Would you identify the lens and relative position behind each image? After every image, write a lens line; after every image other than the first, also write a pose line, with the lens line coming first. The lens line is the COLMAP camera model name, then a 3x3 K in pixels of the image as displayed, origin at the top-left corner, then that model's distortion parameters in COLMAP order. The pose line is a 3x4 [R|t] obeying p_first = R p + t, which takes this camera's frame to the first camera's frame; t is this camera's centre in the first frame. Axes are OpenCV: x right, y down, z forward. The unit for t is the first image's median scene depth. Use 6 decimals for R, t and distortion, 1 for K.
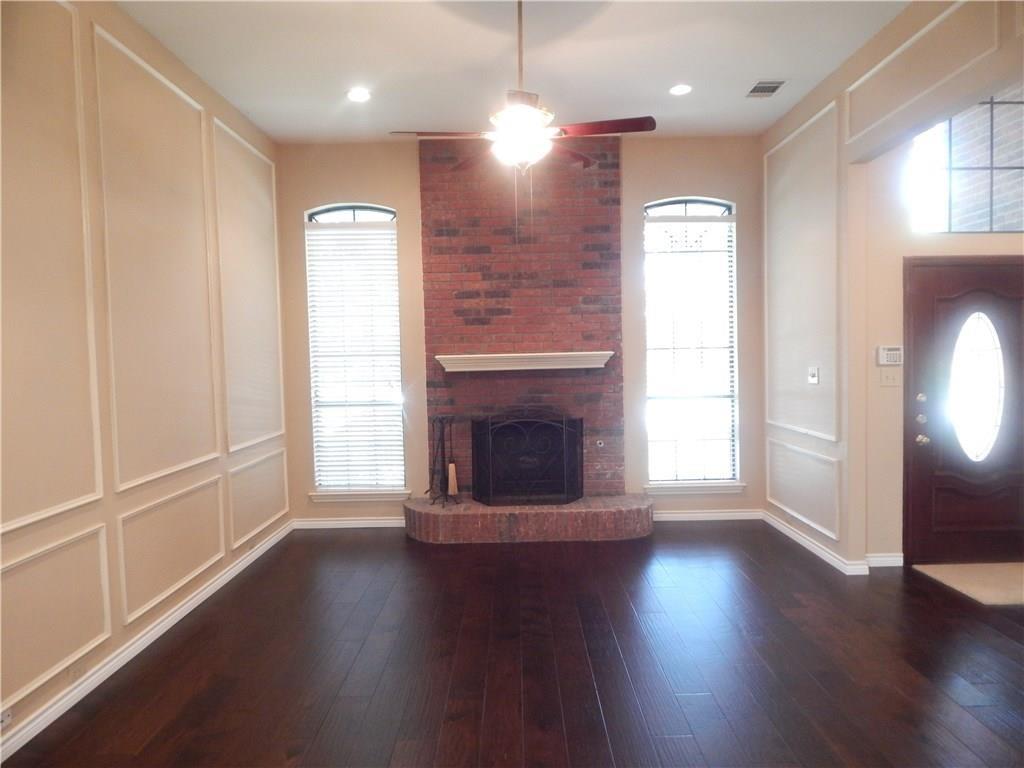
lens RADIAL K [[675.7, 0, 516.7], [0, 675.7, 382.9], [0, 0, 1]] dist [0.007692, -0.012487]
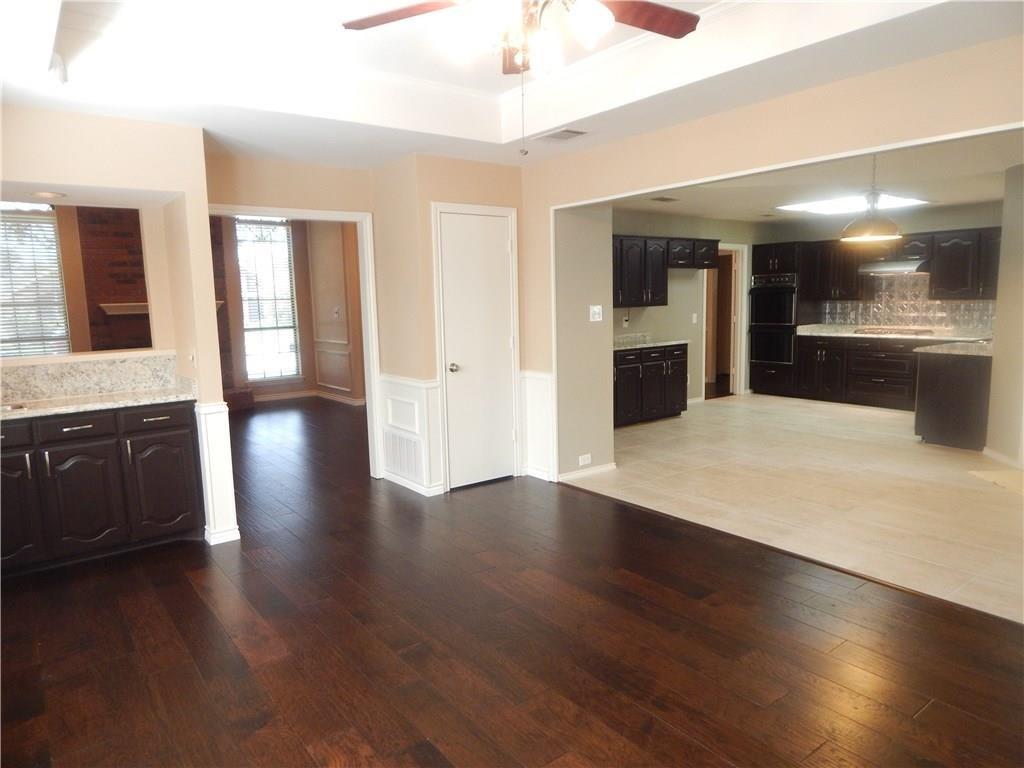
lens RADIAL K [[675.7, 0, 514.7], [0, 675.7, 380.3], [0, 0, 1]] dist [0.007692, -0.012487]
pose [[0.801664, -0.073524, 0.593236, -0.278912], [0.033150, 0.996348, 0.078687, 0.040068], [-0.596854, -0.043415, 0.801174, -0.763156]]
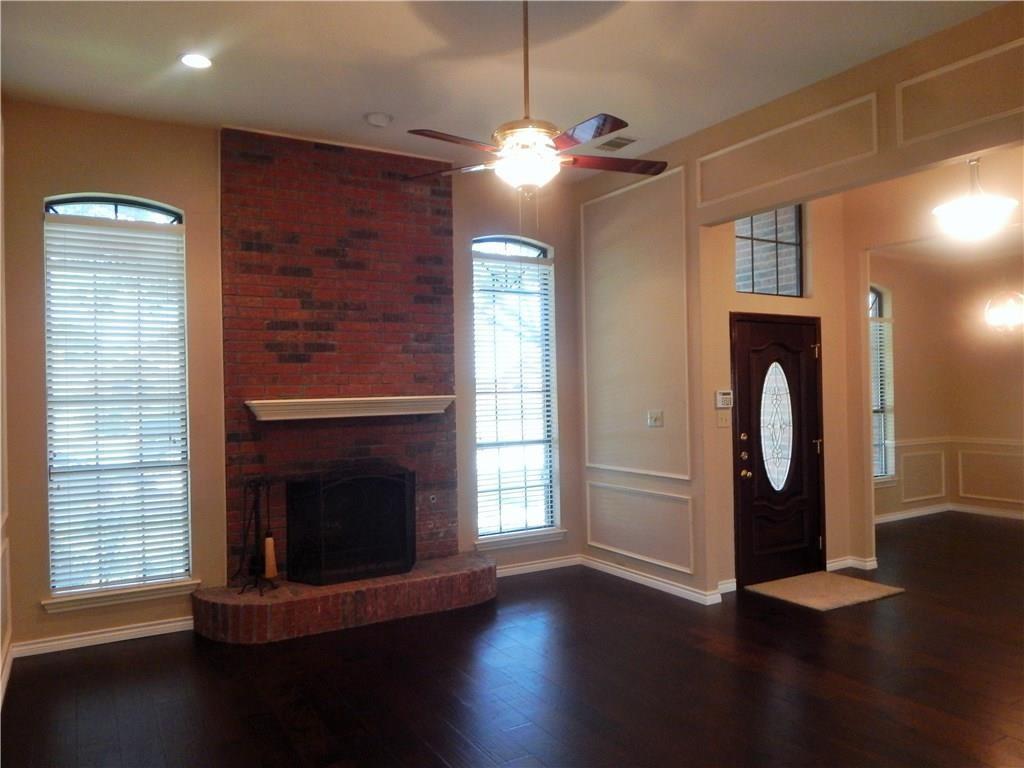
lens RADIAL K [[751.1, 0, 512.9], [0, 751.1, 381.3], [0, 0, 1]] dist [0.011477, -0.019364]
pose [[0.861497, 0.009537, 0.507673, -0.292363], [0.022478, 0.998127, -0.056894, -0.006097], [-0.507264, 0.060425, 0.859670, 0.088809]]
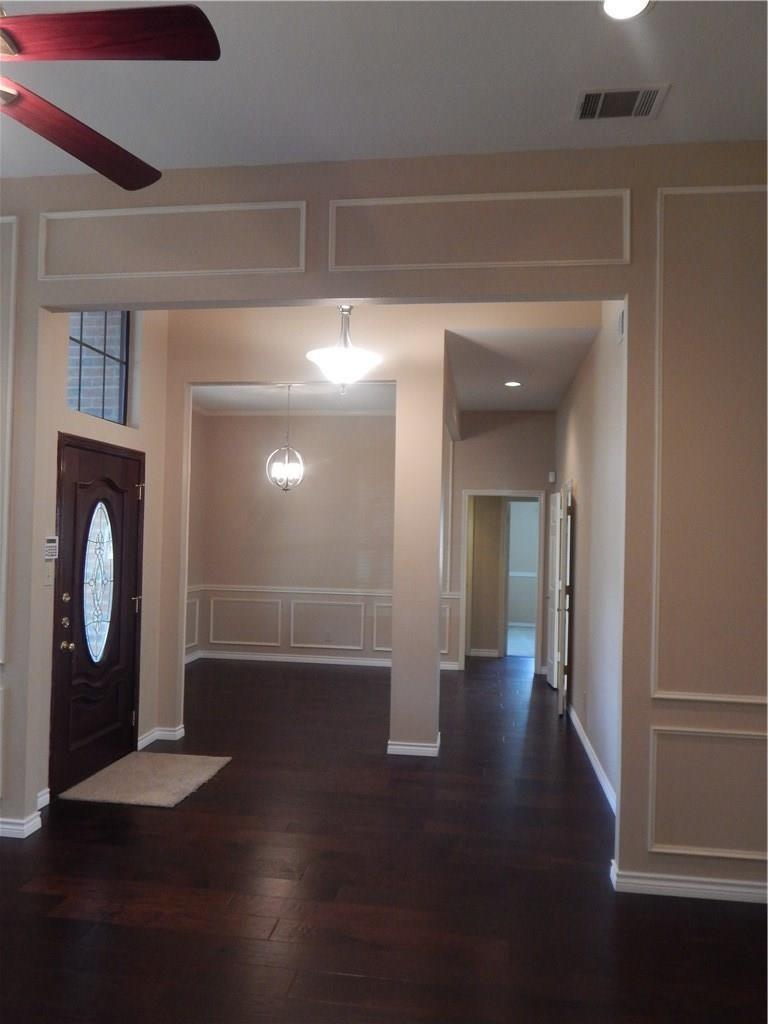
lens RADIAL K [[751.1, 0, 379.3], [0, 751.1, 518.0], [0, 0, 1]] dist [0.011477, -0.019364]
pose [[0.148832, 0.039906, 0.988057, -0.230687], [0.019654, 0.998869, -0.043303, -0.023458], [-0.988667, 0.025865, 0.147879, 0.364601]]
